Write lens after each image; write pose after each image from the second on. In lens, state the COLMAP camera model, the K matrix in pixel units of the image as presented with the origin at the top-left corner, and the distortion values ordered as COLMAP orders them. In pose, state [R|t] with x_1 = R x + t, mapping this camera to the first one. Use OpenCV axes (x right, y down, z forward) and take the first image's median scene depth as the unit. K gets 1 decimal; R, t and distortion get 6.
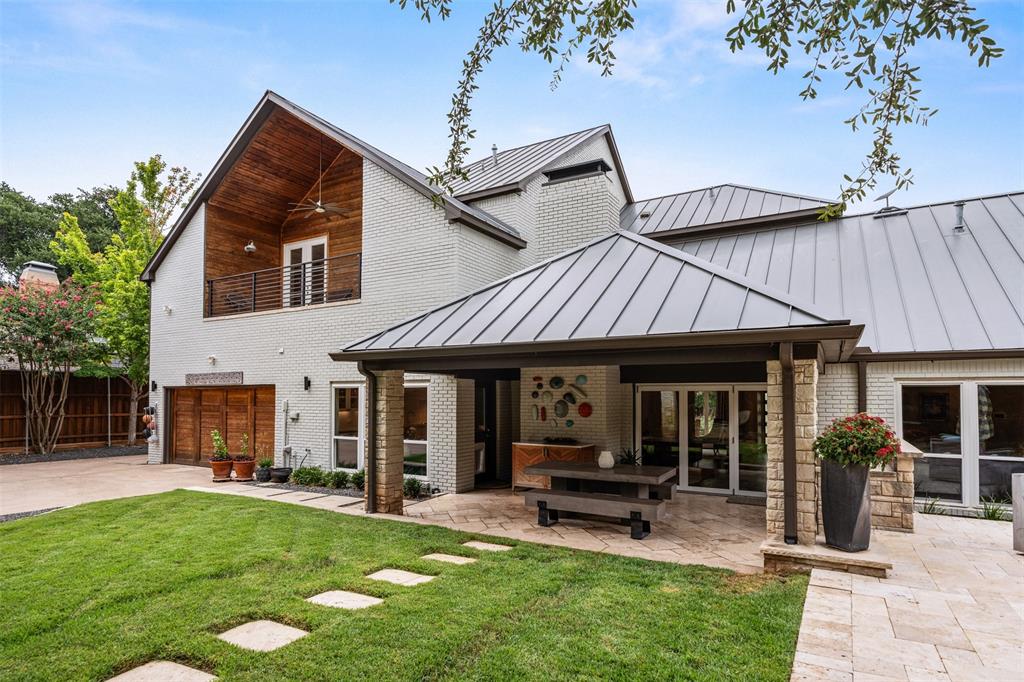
lens RADIAL K [[559.2, 0, 512.5], [0, 559.2, 381.4], [0, 0, 1]] dist [0.001819, 0.000427]
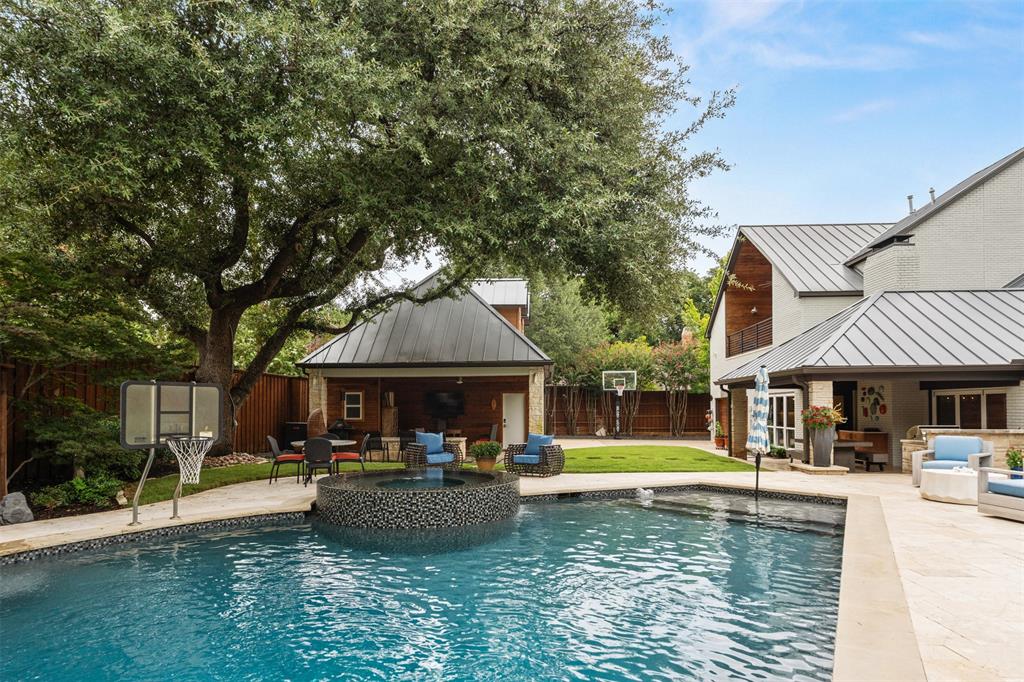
lens RADIAL K [[586.1, 0, 509.6], [0, 586.1, 406.9], [0, 0, 1]] dist [-0.003001, 0.000015]
pose [[0.448814, -0.003809, -0.893617, 0.762066], [0.026541, 0.999607, 0.009070, 0.003268], [0.893231, -0.027788, 0.448738, -0.411172]]
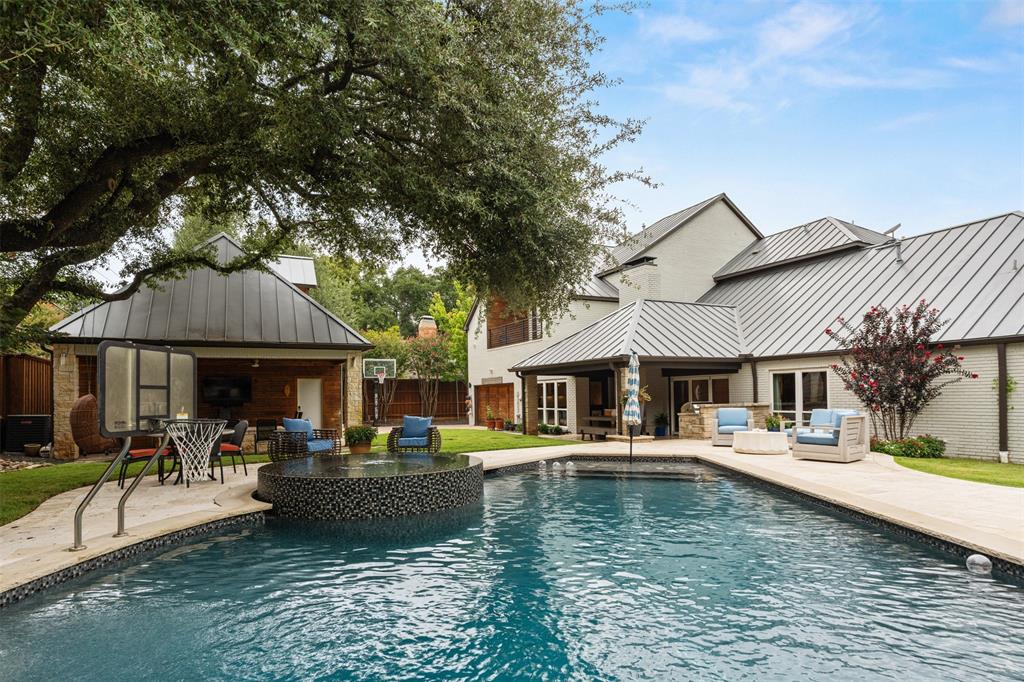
lens RADIAL K [[570.6, 0, 512.8], [0, 570.6, 394.2], [0, 0, 1]] dist [-0.001707, 0.000315]
pose [[0.838826, -0.014286, -0.544212, 0.585942], [0.028582, 0.999433, 0.017818, 0.008793], [0.543649, -0.030500, 0.838758, -0.601561]]
